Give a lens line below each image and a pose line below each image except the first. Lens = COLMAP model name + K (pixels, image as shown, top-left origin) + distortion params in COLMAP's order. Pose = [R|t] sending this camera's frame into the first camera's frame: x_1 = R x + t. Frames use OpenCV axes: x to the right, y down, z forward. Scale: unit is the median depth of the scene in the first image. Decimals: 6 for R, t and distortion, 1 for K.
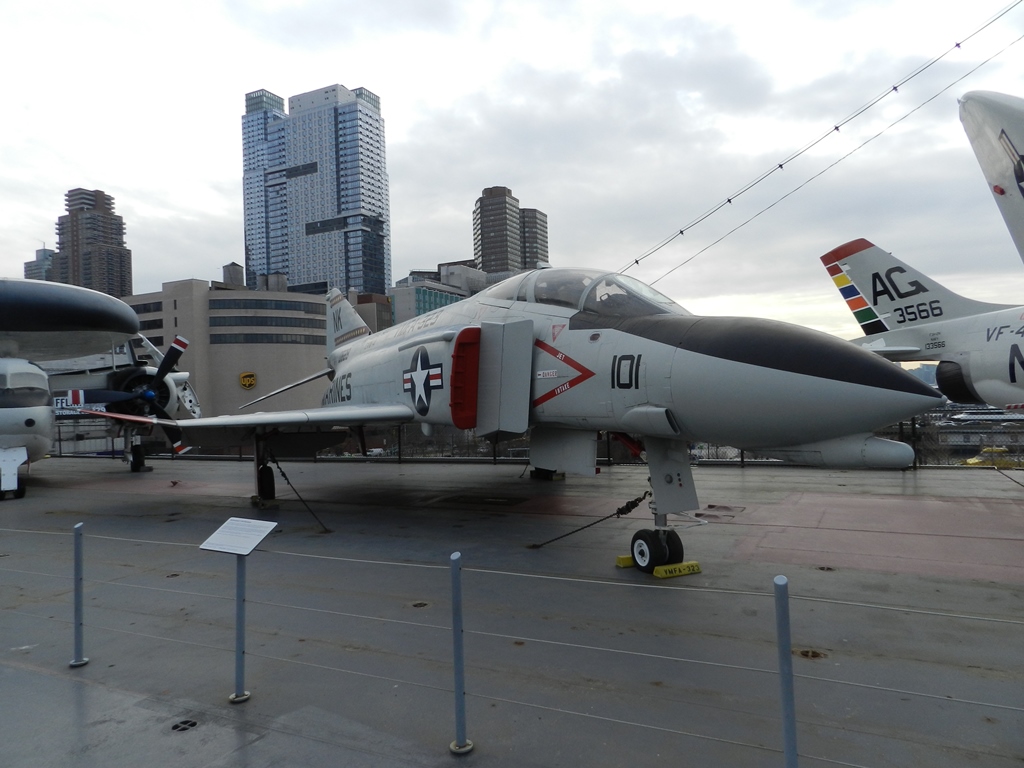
lens RADIAL K [[703.8, 0, 517.6], [0, 703.8, 388.9], [0, 0, 1]] dist [0.033581, -0.010682]
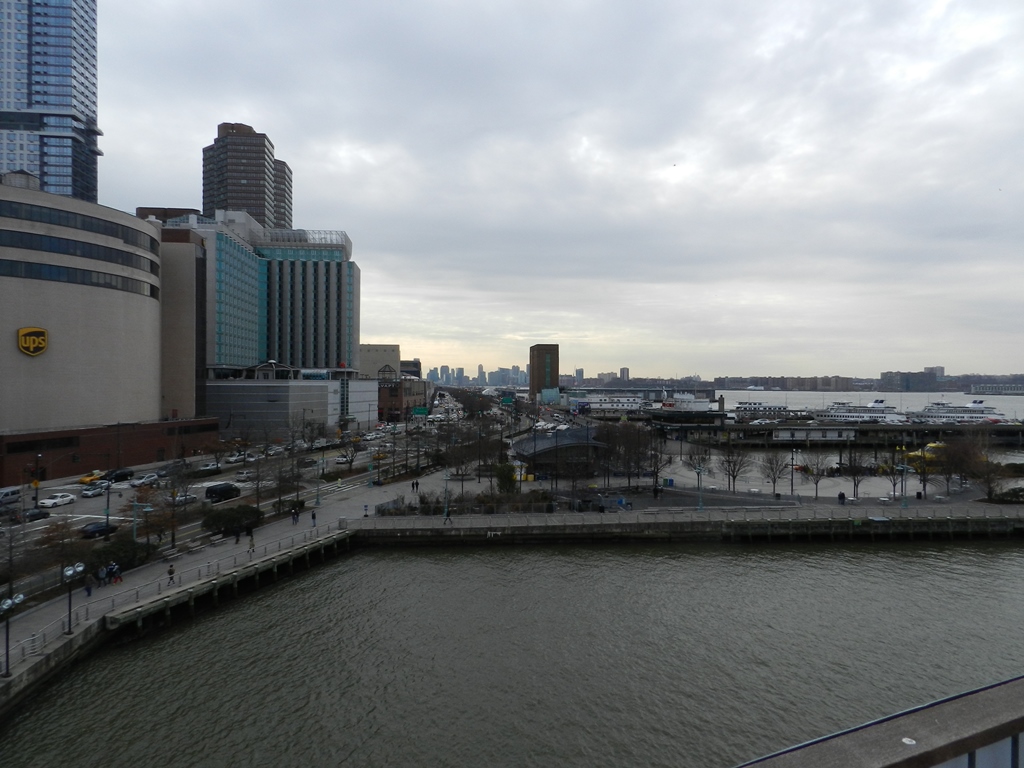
lens RADIAL K [[703.8, 0, 512.4], [0, 703.8, 378.9], [0, 0, 1]] dist [0.033581, -0.010682]
pose [[0.848658, 0.043447, 0.527154, -0.202517], [-0.039935, 0.999039, -0.018049, 0.008369], [-0.527432, -0.005735, 0.849578, 0.158654]]
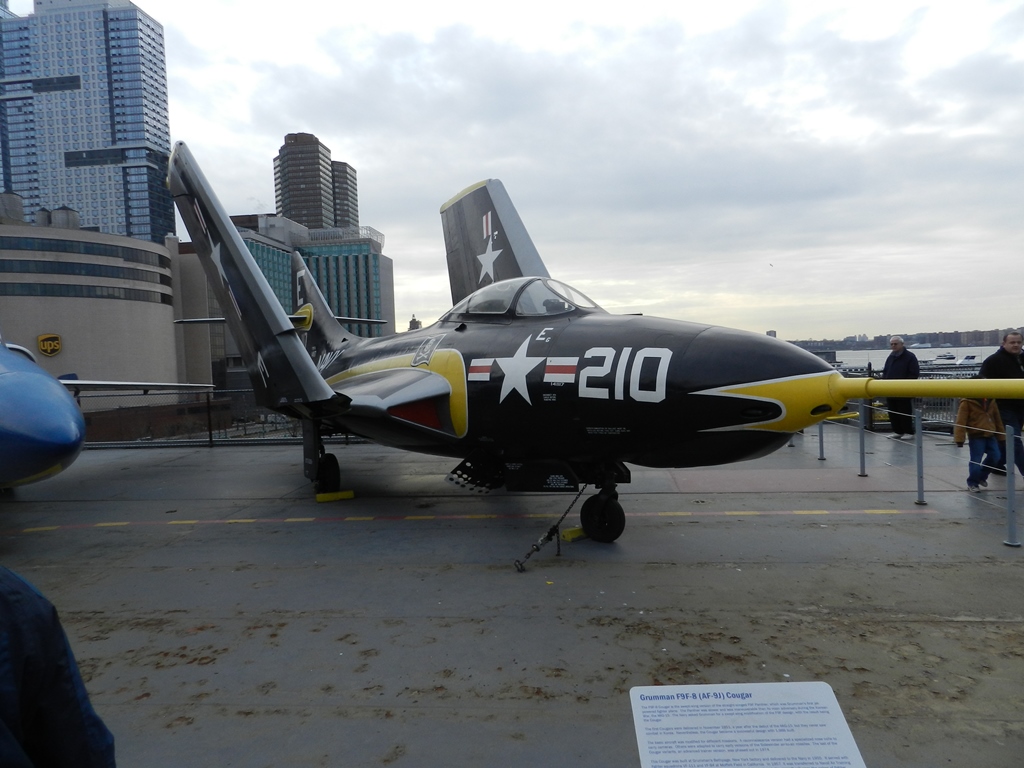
lens RADIAL K [[703.8, 0, 511.0], [0, 703.8, 385.9], [0, 0, 1]] dist [0.033581, -0.010682]
pose [[0.941862, -0.014072, 0.335705, -0.097178], [0.002309, 0.999370, 0.035411, 0.003637], [-0.335992, -0.032577, 0.941301, 0.058302]]
